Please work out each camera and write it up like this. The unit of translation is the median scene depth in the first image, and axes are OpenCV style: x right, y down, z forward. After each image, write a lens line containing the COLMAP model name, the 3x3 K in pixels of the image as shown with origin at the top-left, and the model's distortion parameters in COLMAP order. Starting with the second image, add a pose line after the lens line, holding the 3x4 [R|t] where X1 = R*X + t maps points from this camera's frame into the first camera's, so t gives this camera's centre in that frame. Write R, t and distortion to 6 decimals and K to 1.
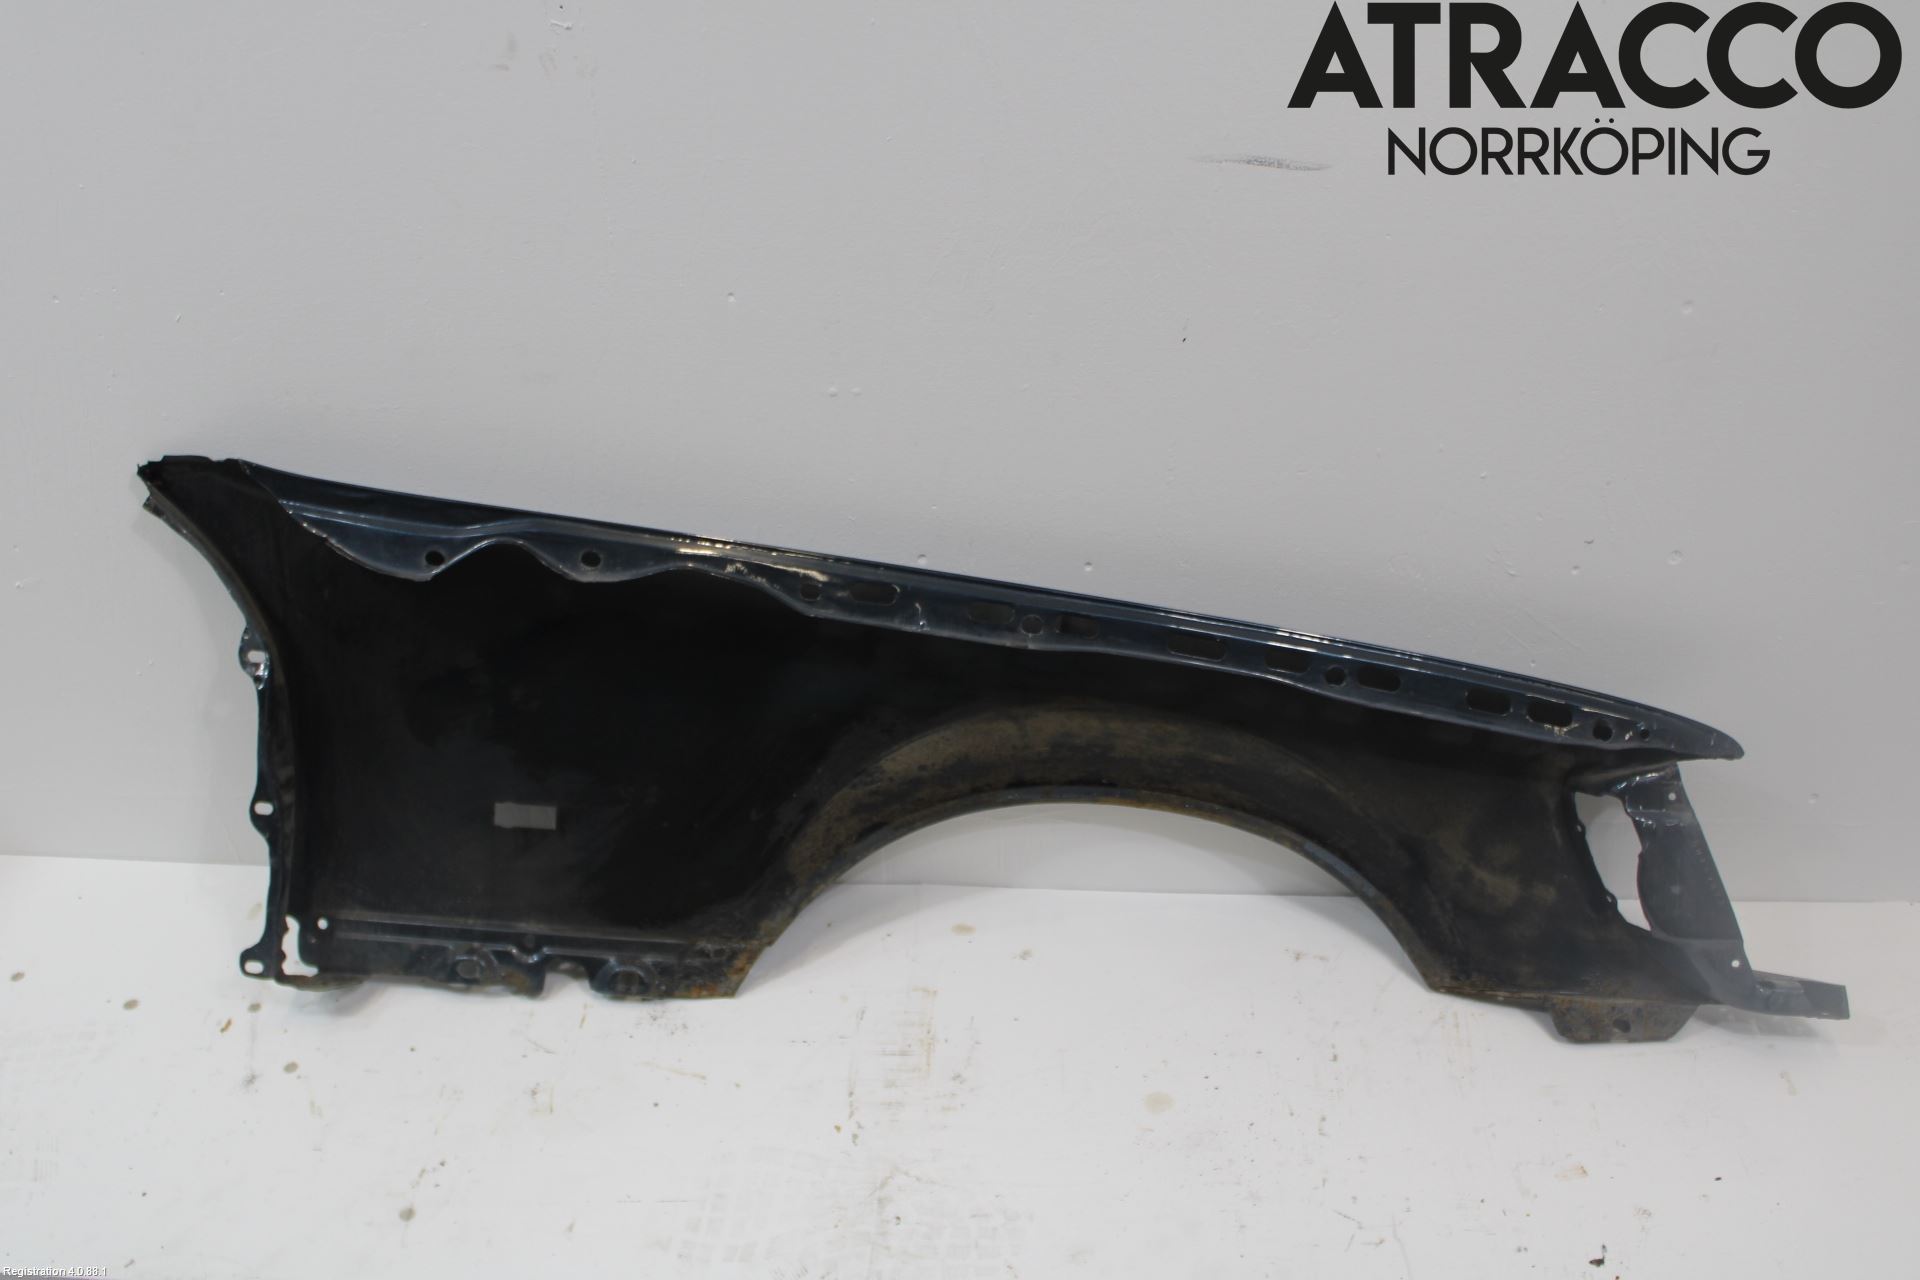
lens RADIAL K [[1776.4, 0, 959.6], [0, 1776.4, 699.0], [0, 0, 1]] dist [-0.001112, 0.000576]
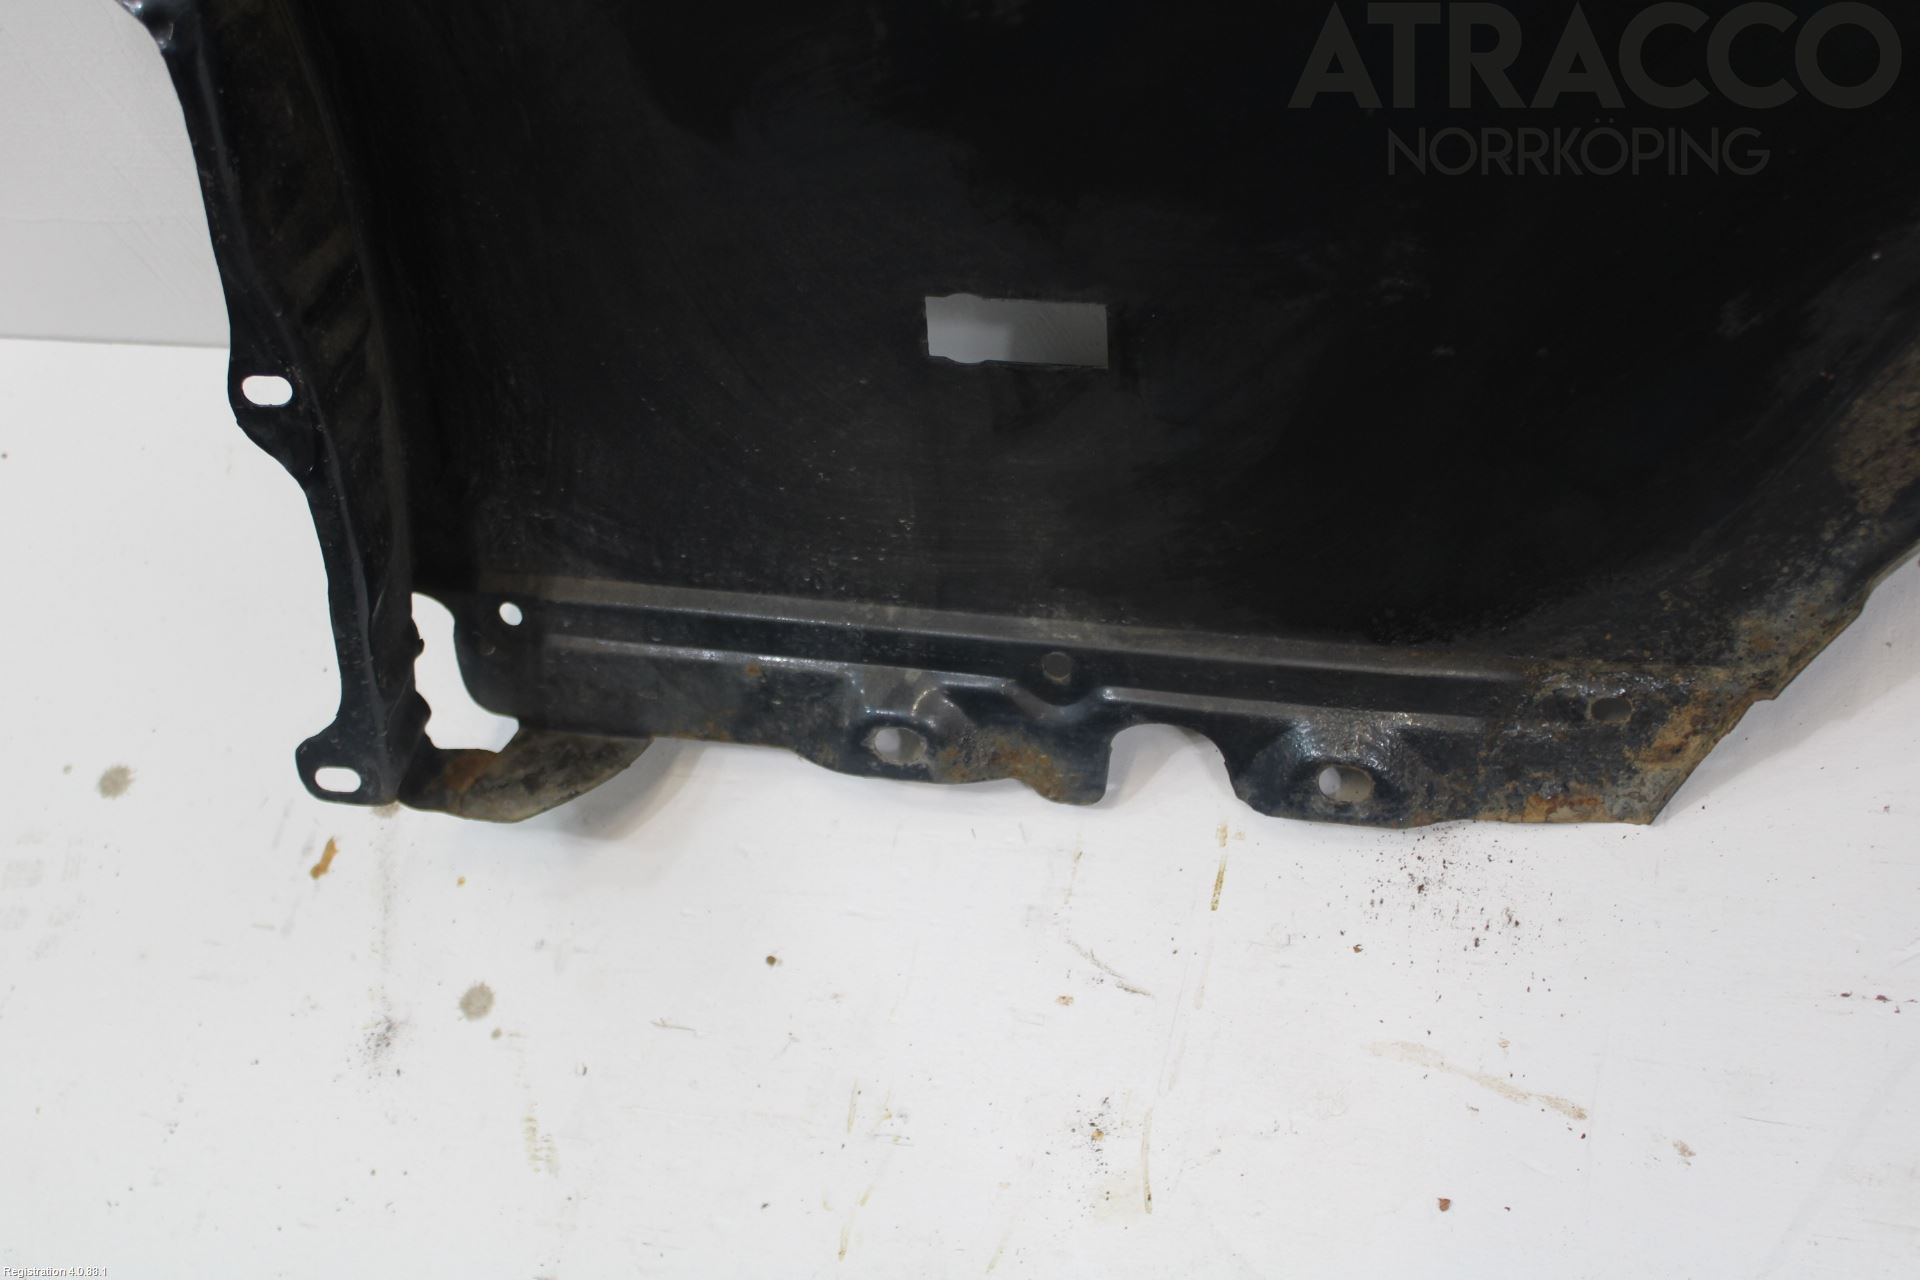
lens RADIAL K [[2641.7, 0, 916.3], [0, 2641.7, 639.4], [0, 0, 1]] dist [-0.046554, -0.014658]
pose [[0.954092, 0.030642, -0.297942, -0.114029], [0.095802, 0.911273, 0.400503, -0.080665], [0.283779, -0.410660, 0.866503, 0.545476]]
